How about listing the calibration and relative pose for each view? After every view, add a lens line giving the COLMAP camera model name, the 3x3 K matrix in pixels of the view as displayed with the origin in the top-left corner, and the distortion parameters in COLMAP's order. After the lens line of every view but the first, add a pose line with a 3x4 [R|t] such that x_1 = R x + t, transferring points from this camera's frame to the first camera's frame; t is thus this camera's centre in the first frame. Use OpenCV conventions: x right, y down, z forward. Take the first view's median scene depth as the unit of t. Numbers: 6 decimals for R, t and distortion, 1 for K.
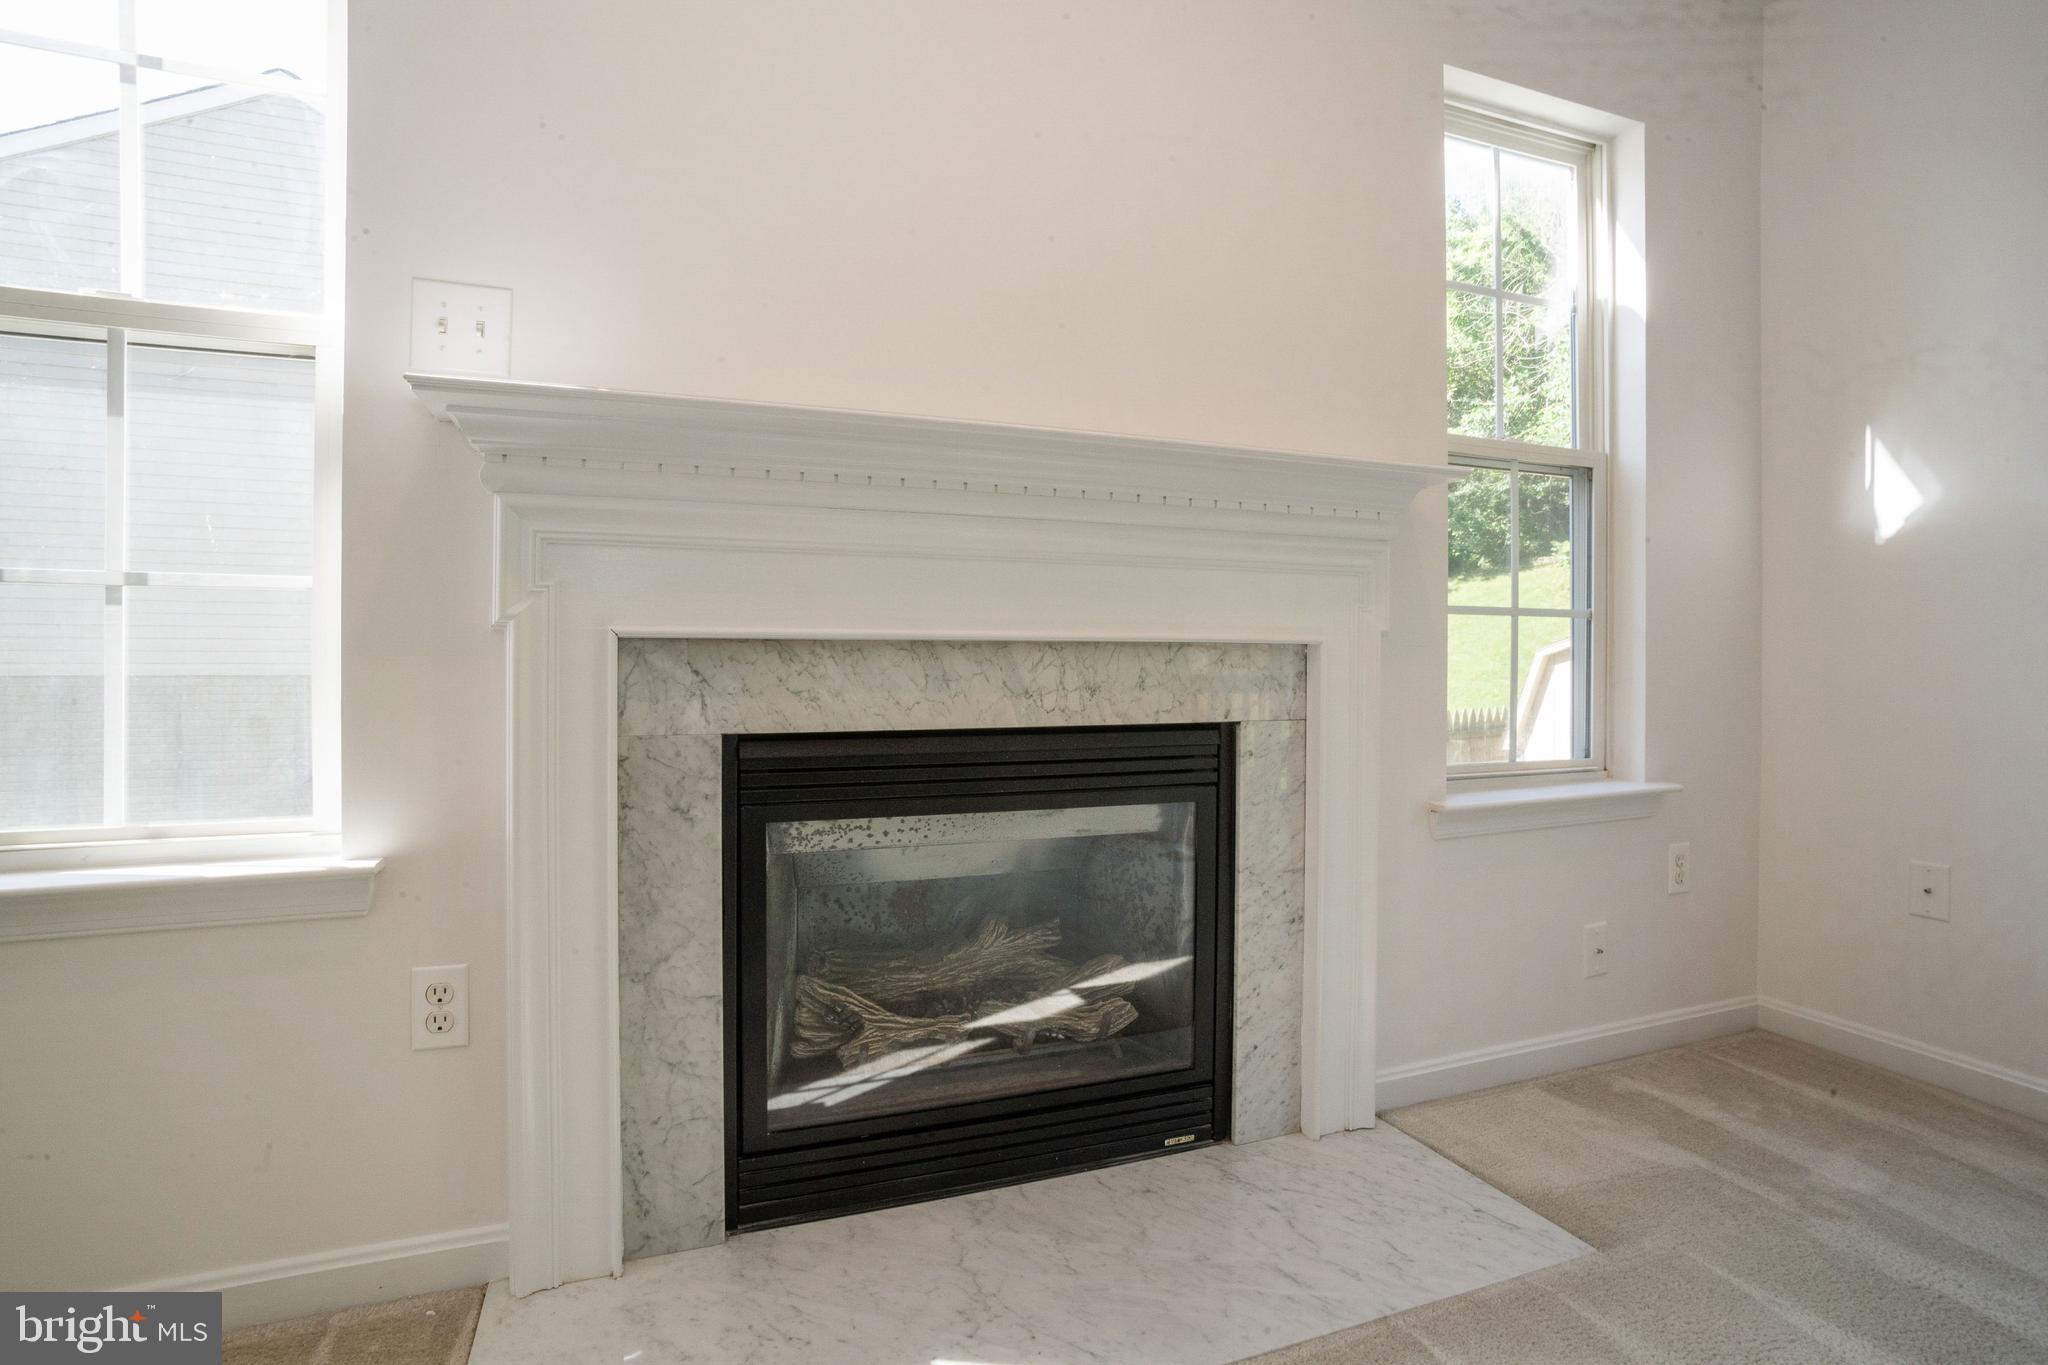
lens RADIAL K [[1008.5, 0, 1018.5], [0, 1008.5, 688.6], [0, 0, 1]] dist [-0.029959, 0.006596]
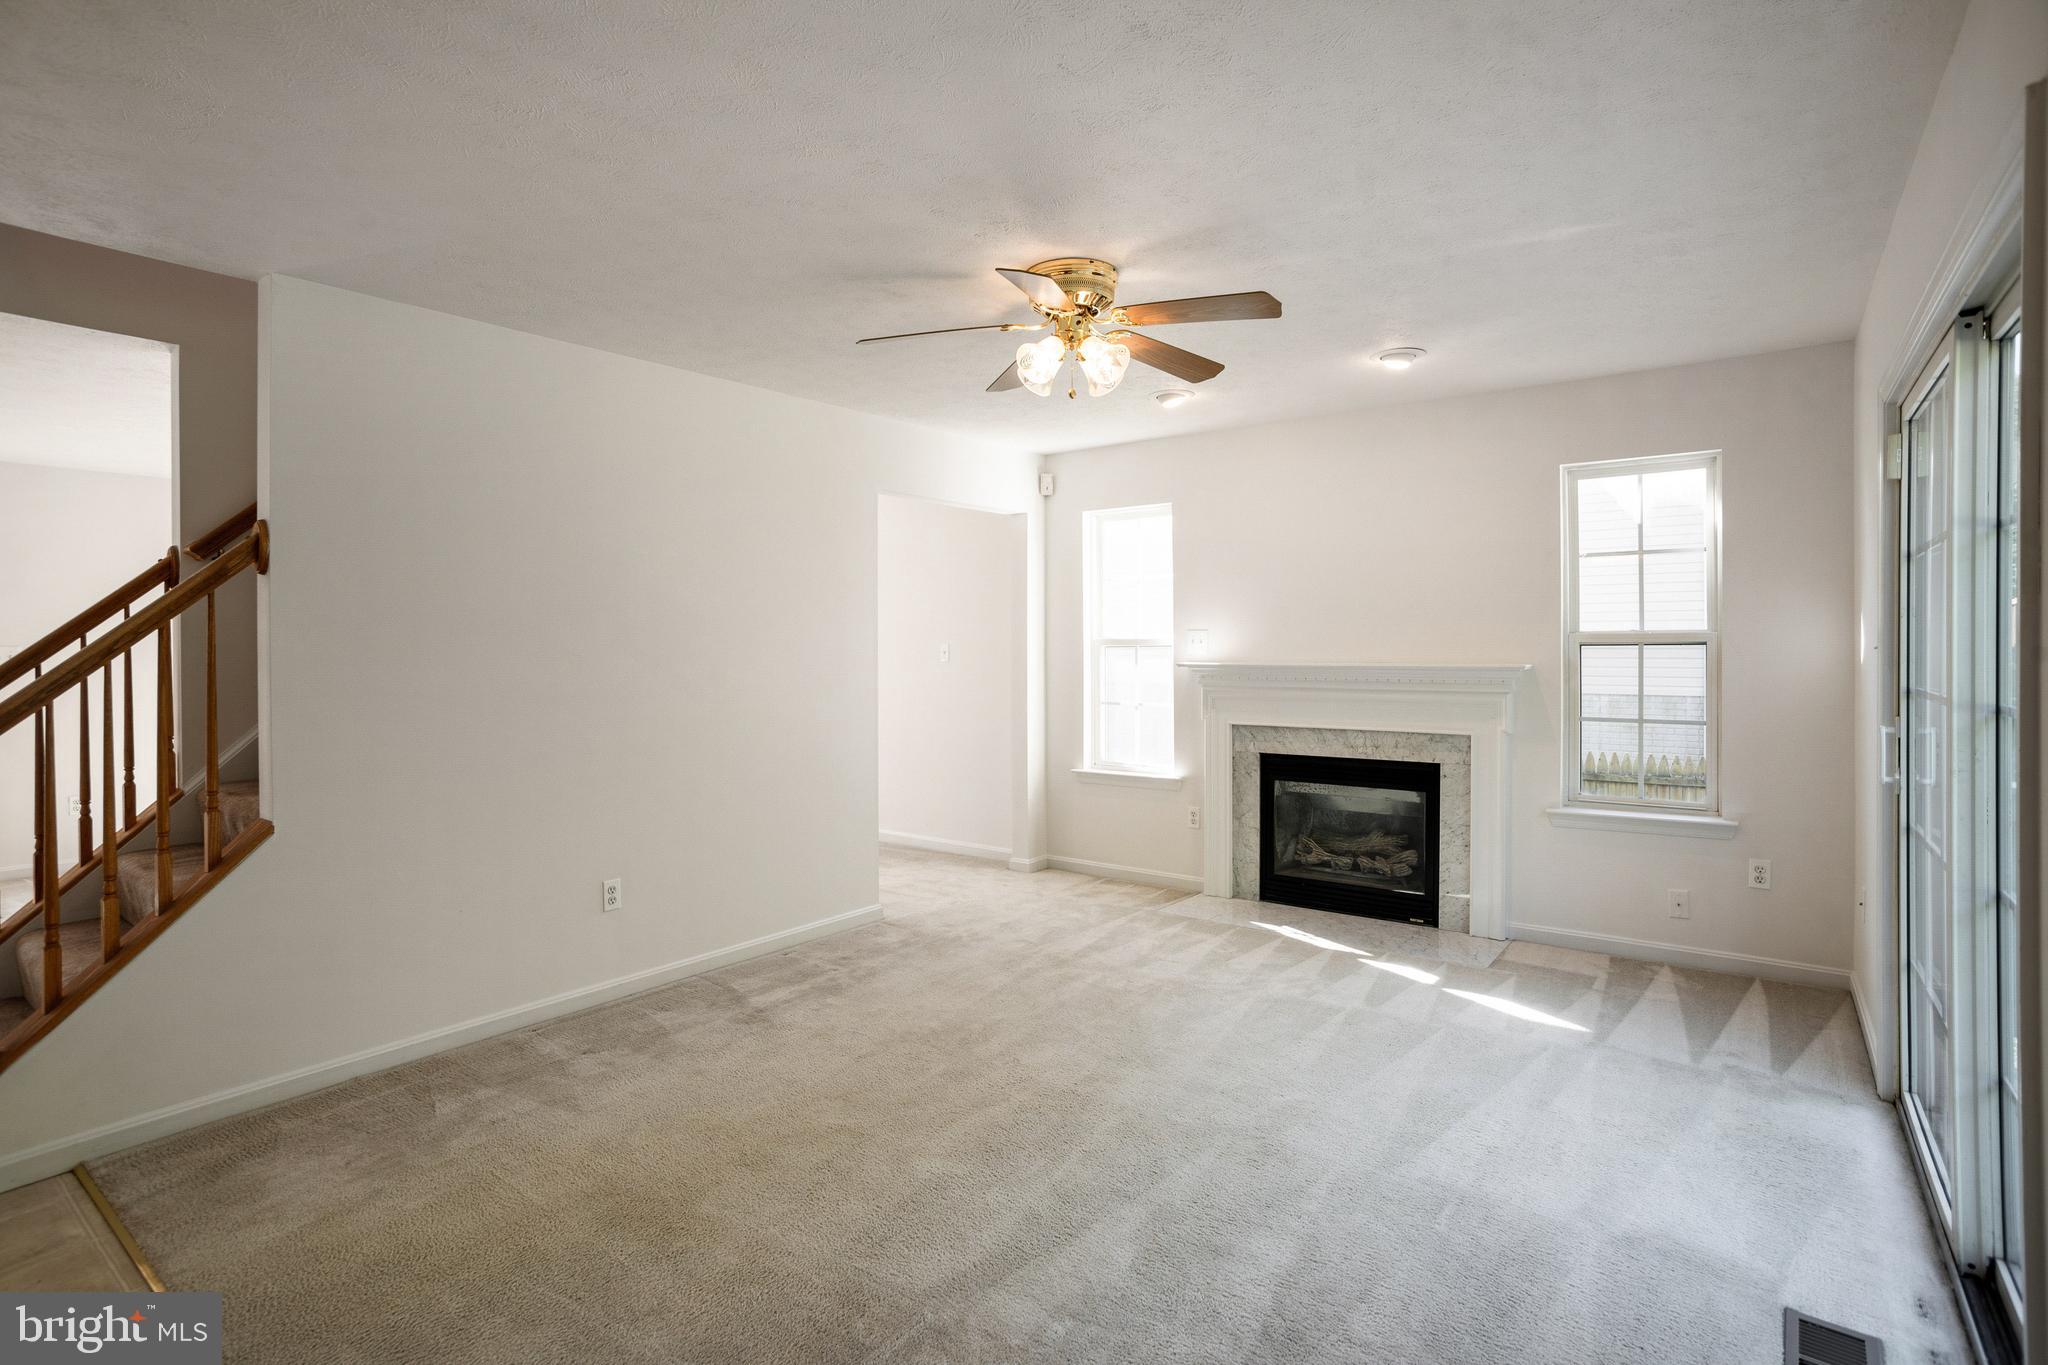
lens RADIAL K [[1008.5, 0, 1017.7], [0, 1008.5, 645.0], [0, 0, 1]] dist [-0.029959, 0.006596]
pose [[0.542683, -0.000454, -0.839937, 1.964515], [-0.014569, 0.999844, -0.009953, -0.252826], [0.839811, 0.017638, 0.542592, -1.438676]]
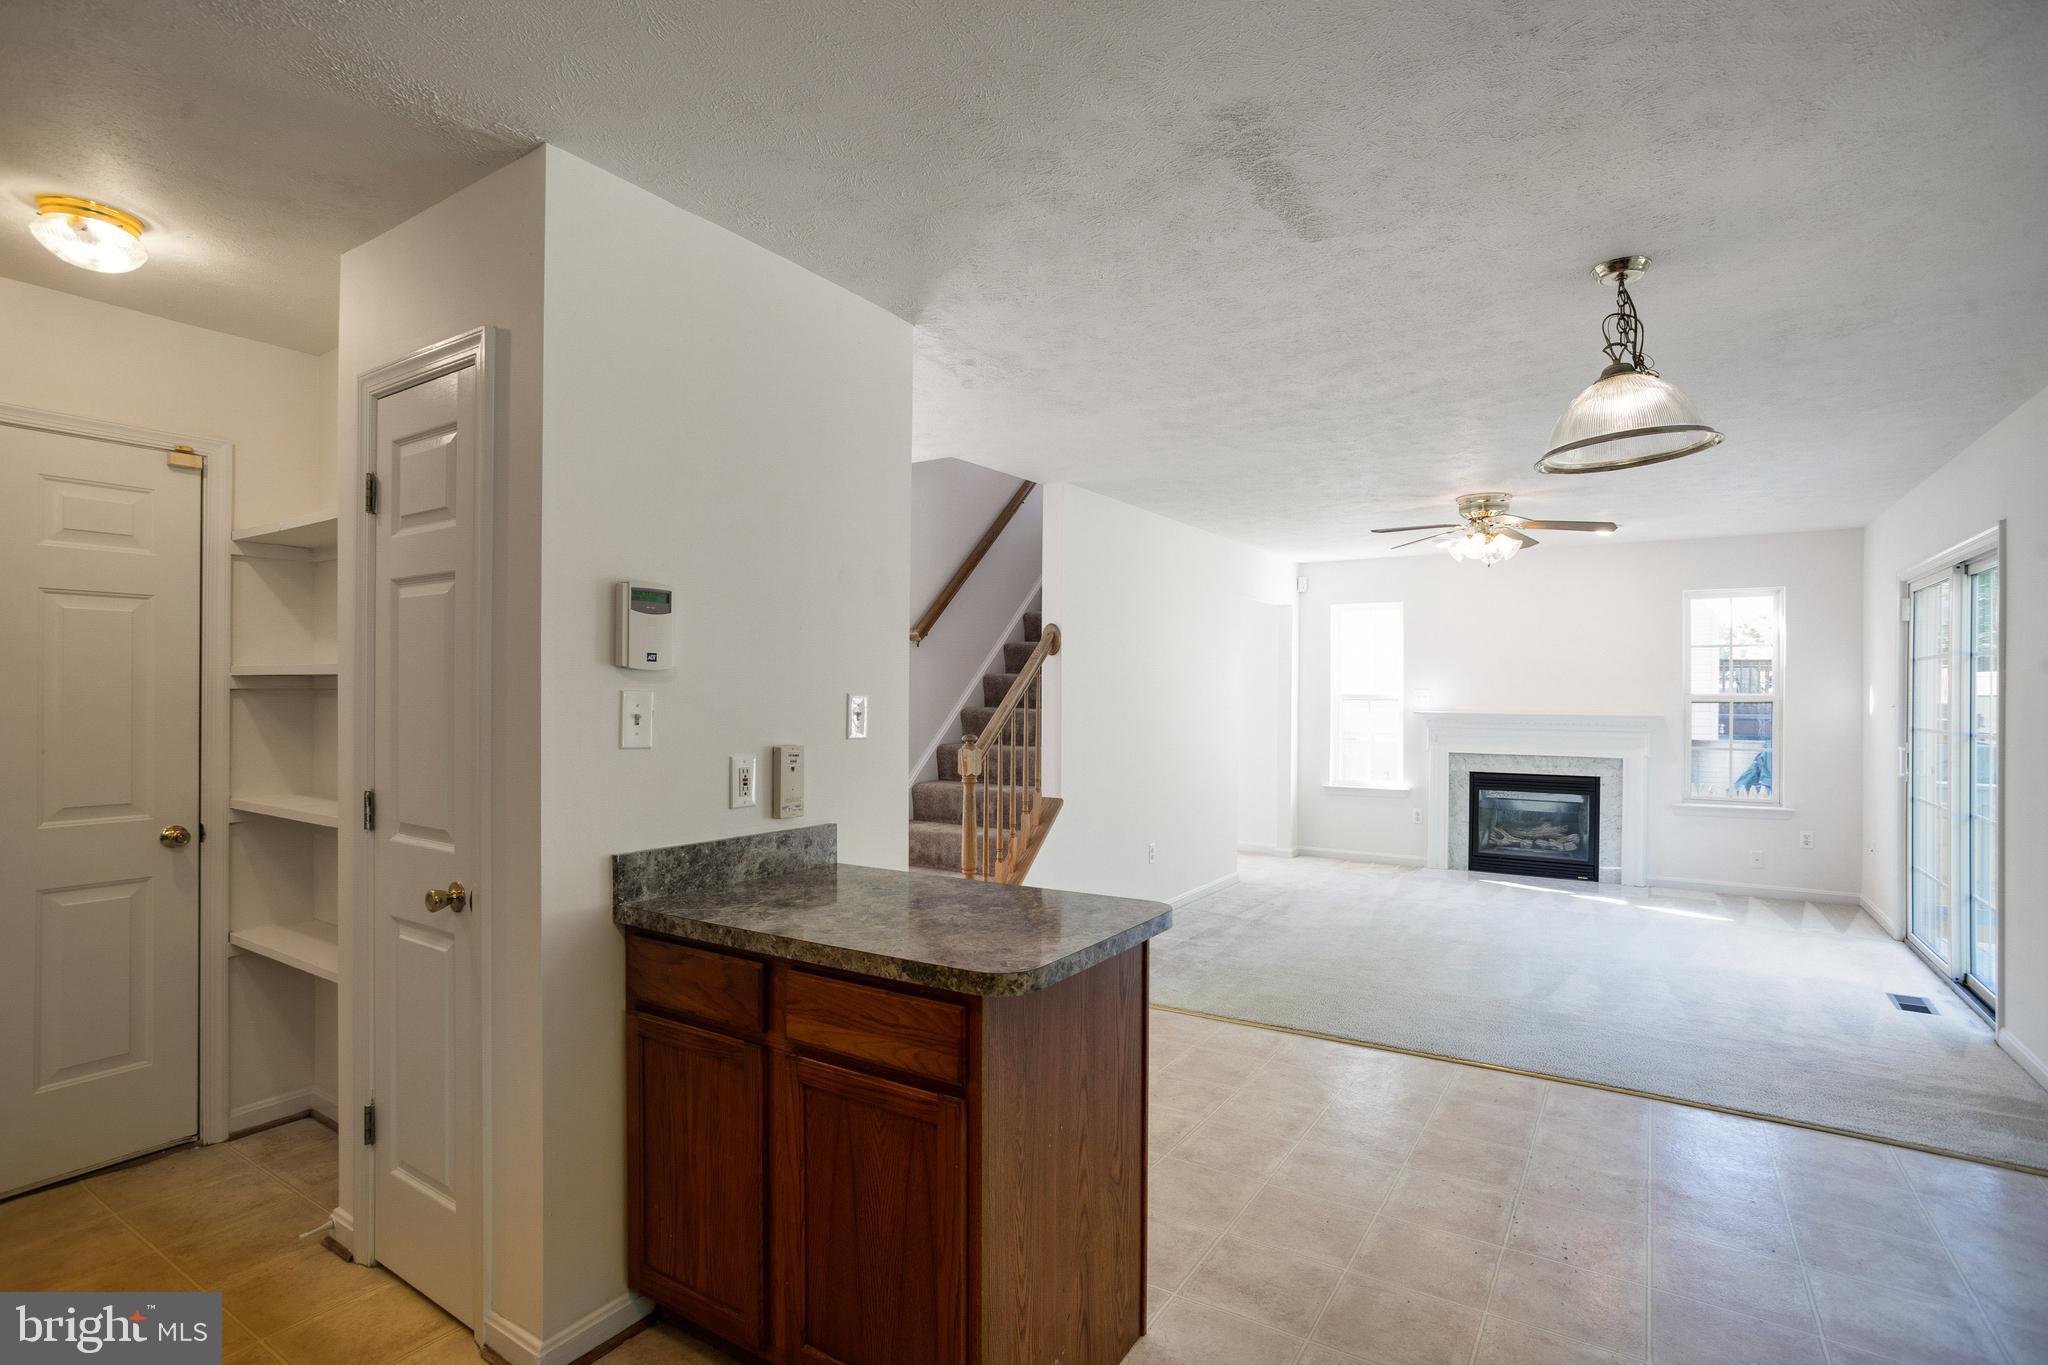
lens RADIAL K [[1008.5, 0, 1022.8], [0, 1008.5, 688.1], [0, 0, 1]] dist [-0.029959, 0.006596]
pose [[0.603983, 0.003121, -0.796991, 2.210447], [-0.021502, 0.999692, -0.012380, -0.245858], [0.796707, 0.024614, 0.603864, -3.603880]]
